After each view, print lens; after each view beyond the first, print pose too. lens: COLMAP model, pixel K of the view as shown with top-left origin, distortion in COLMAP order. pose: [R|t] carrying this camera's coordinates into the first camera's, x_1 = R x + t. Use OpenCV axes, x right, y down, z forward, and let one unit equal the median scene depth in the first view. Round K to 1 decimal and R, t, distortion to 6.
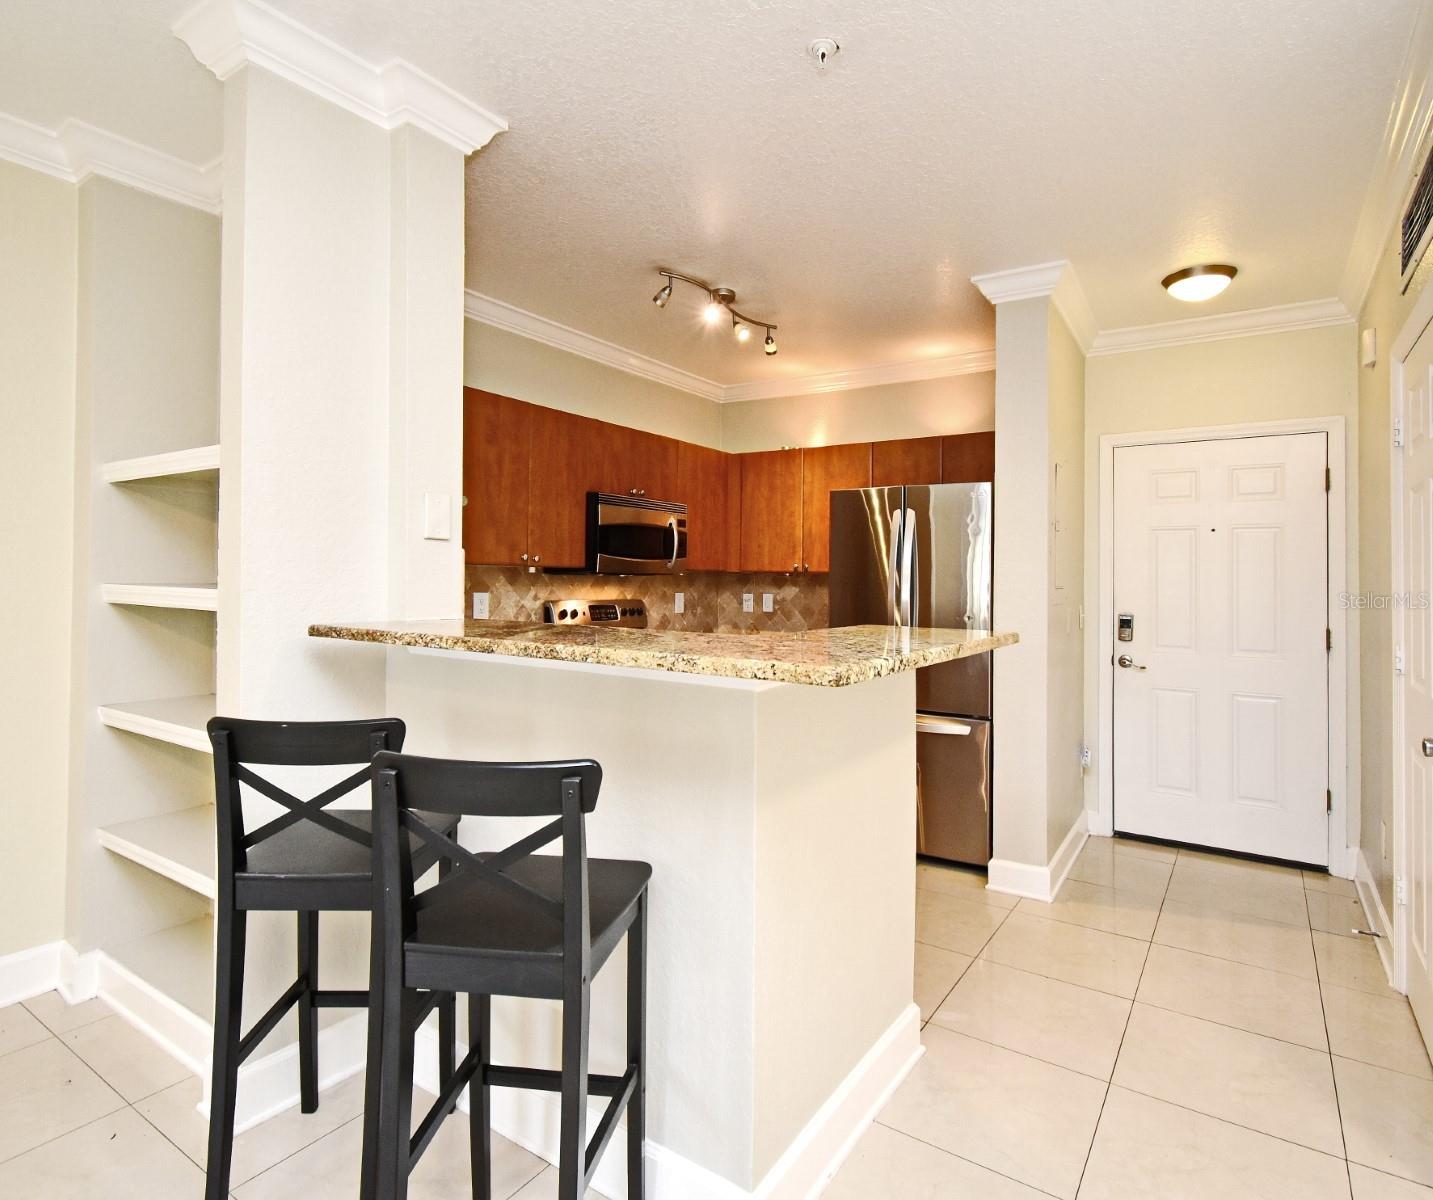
lens RADIAL K [[787.1, 0, 730.9], [0, 787.1, 566.6], [0, 0, 1]] dist [0.010008, -0.000268]
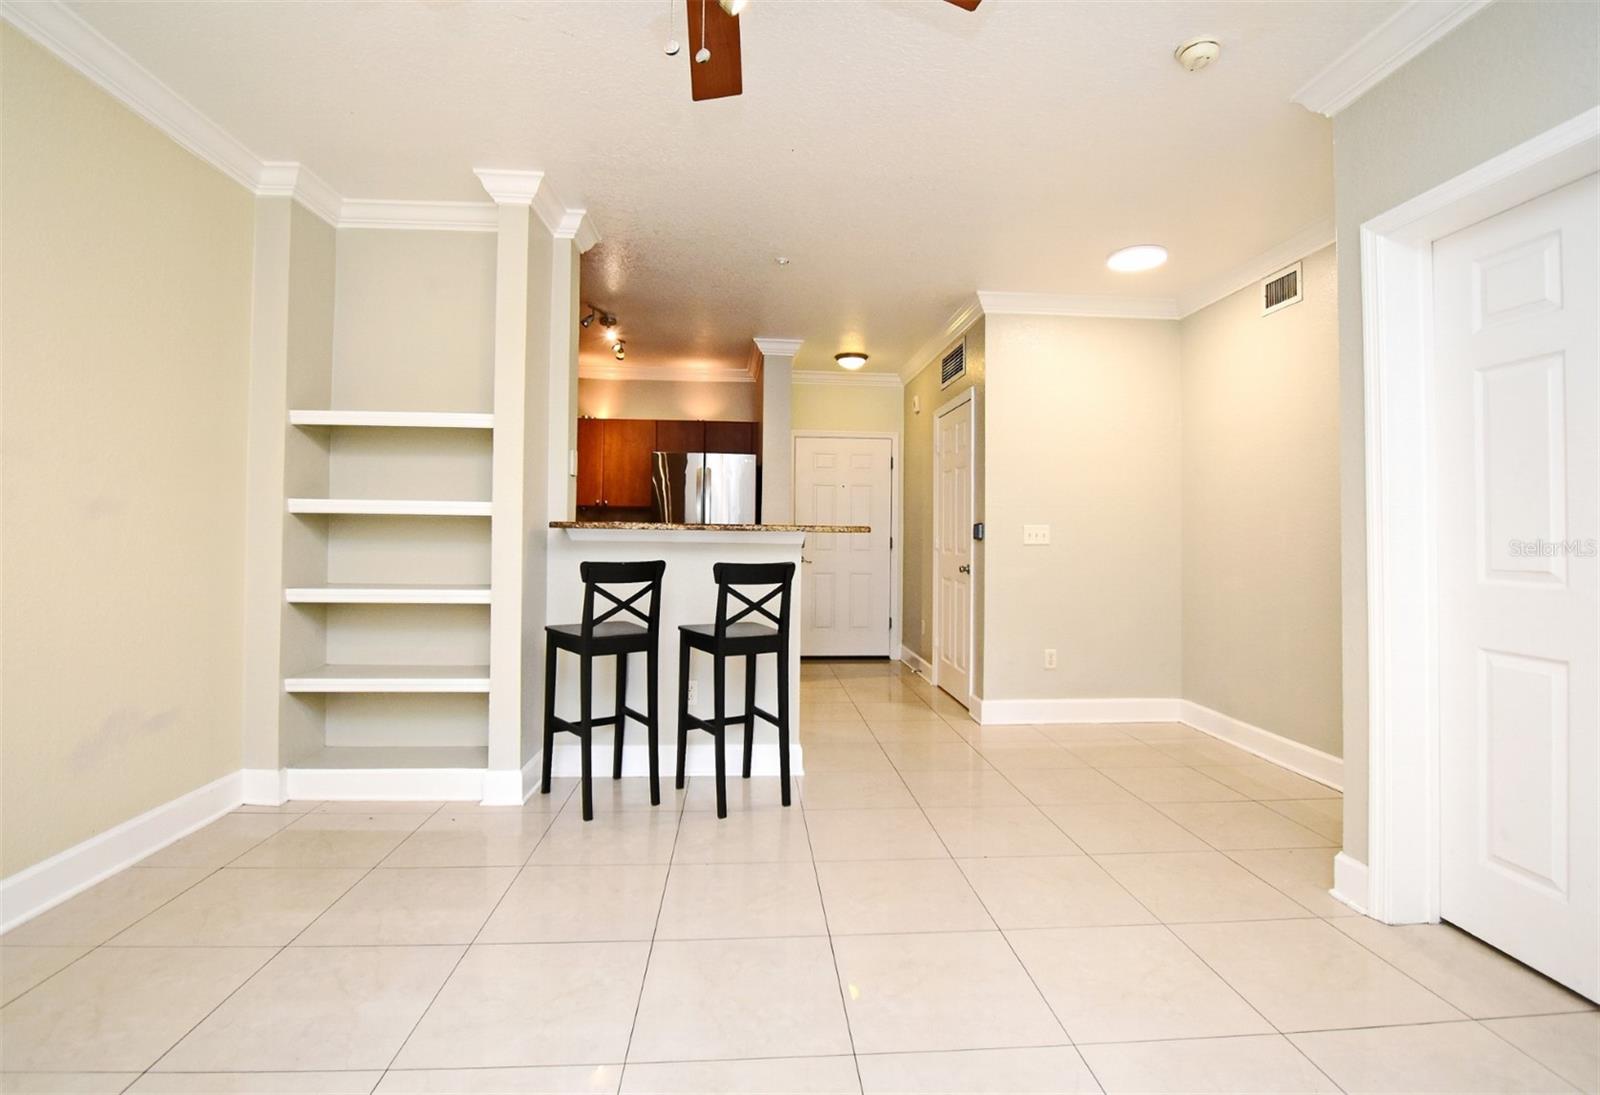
lens RADIAL K [[777.6, 0, 775.4], [0, 777.6, 520.4], [0, 0, 1]] dist [-0.002446, -0.000190]
pose [[0.801134, 0.007492, 0.598439, -0.611911], [-0.010370, 0.999945, 0.001363, 0.032593], [-0.598396, -0.007297, 0.801167, -0.374989]]
